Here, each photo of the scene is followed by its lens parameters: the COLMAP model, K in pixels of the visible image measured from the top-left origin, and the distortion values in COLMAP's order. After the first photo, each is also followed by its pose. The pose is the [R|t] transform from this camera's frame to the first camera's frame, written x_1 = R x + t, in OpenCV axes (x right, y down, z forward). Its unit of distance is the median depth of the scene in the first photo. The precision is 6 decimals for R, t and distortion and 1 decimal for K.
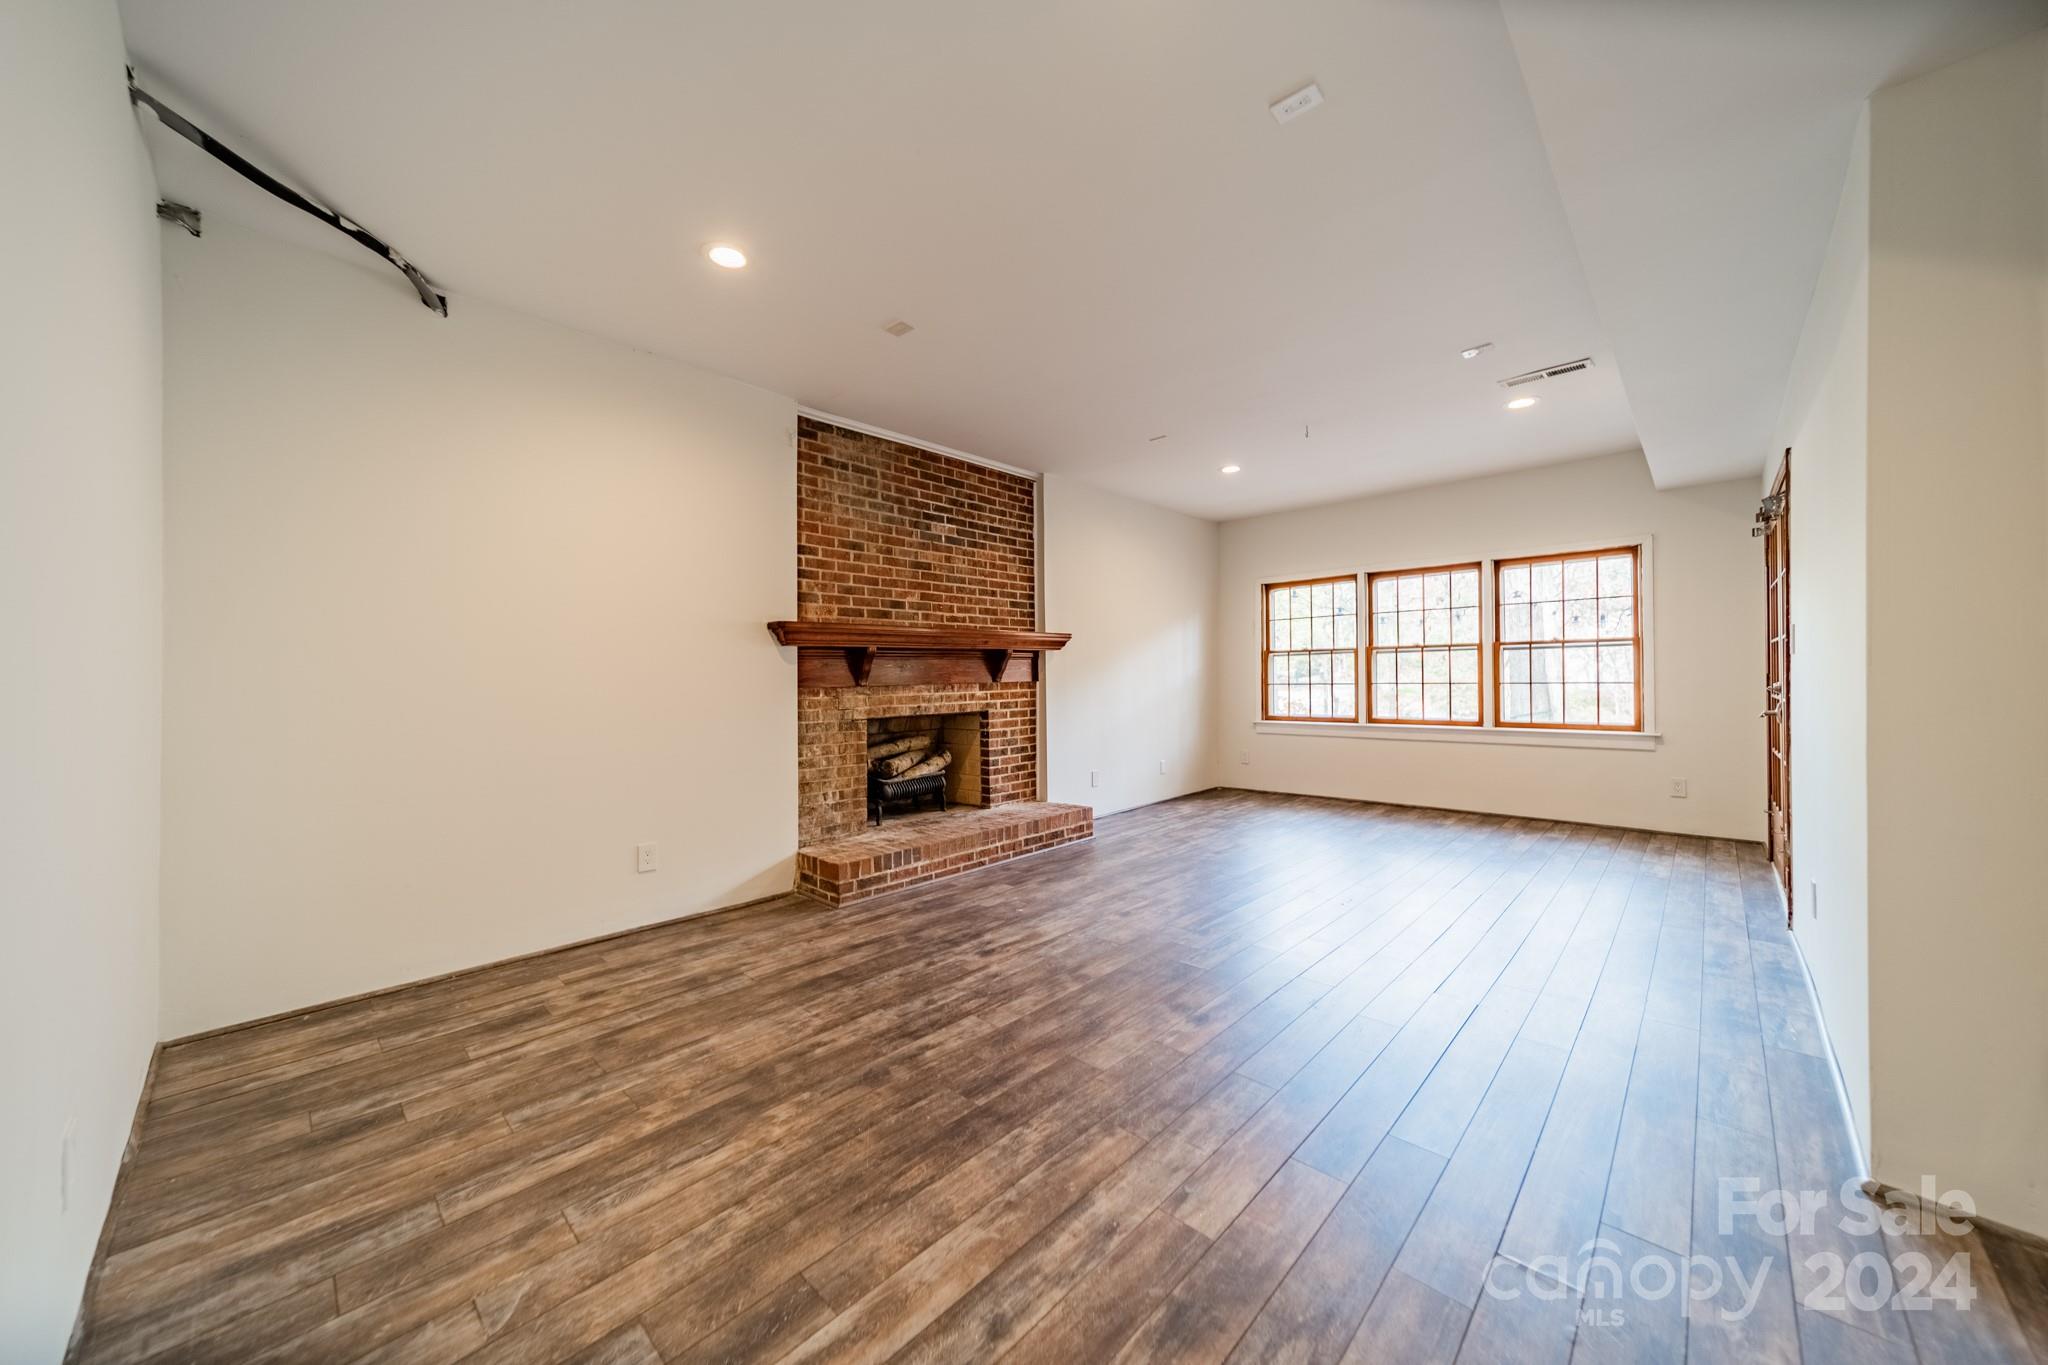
lens RADIAL K [[721.7, 0, 1028.6], [0, 721.7, 674.1], [0, 0, 1]] dist [0.003118, 0.000041]
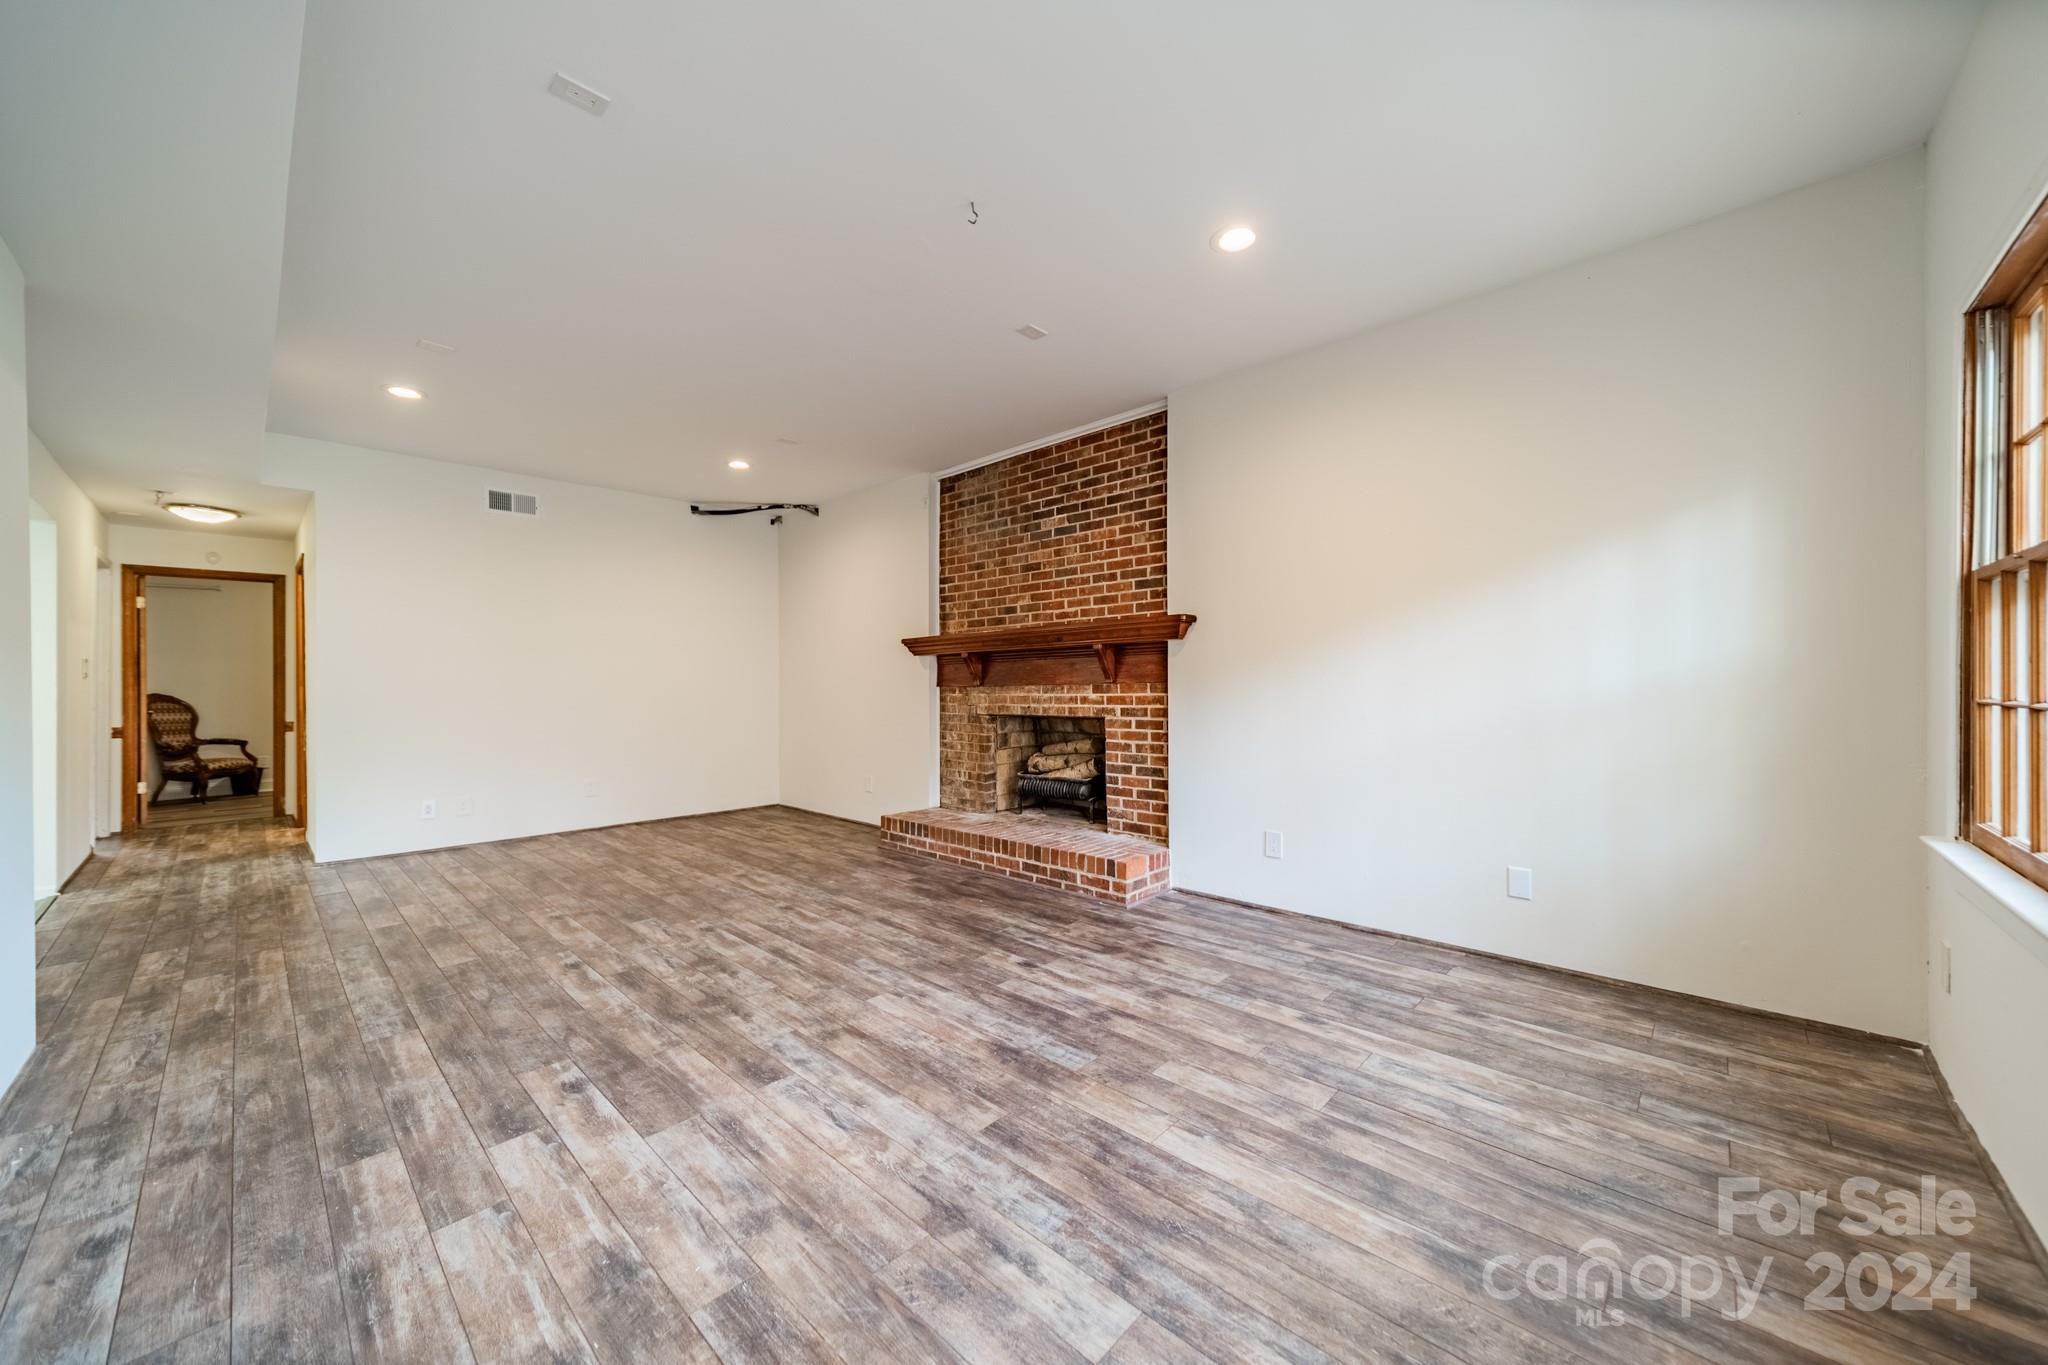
lens RADIAL K [[731.3, 0, 1025.5], [0, 731.3, 676.8], [0, 0, 1]] dist [0.005982, -0.000011]
pose [[0.007826, 0.000929, -0.999969, 0.858130], [0.012507, 0.999921, 0.001027, 0.001557], [0.999891, -0.012514, 0.007814, 0.964764]]
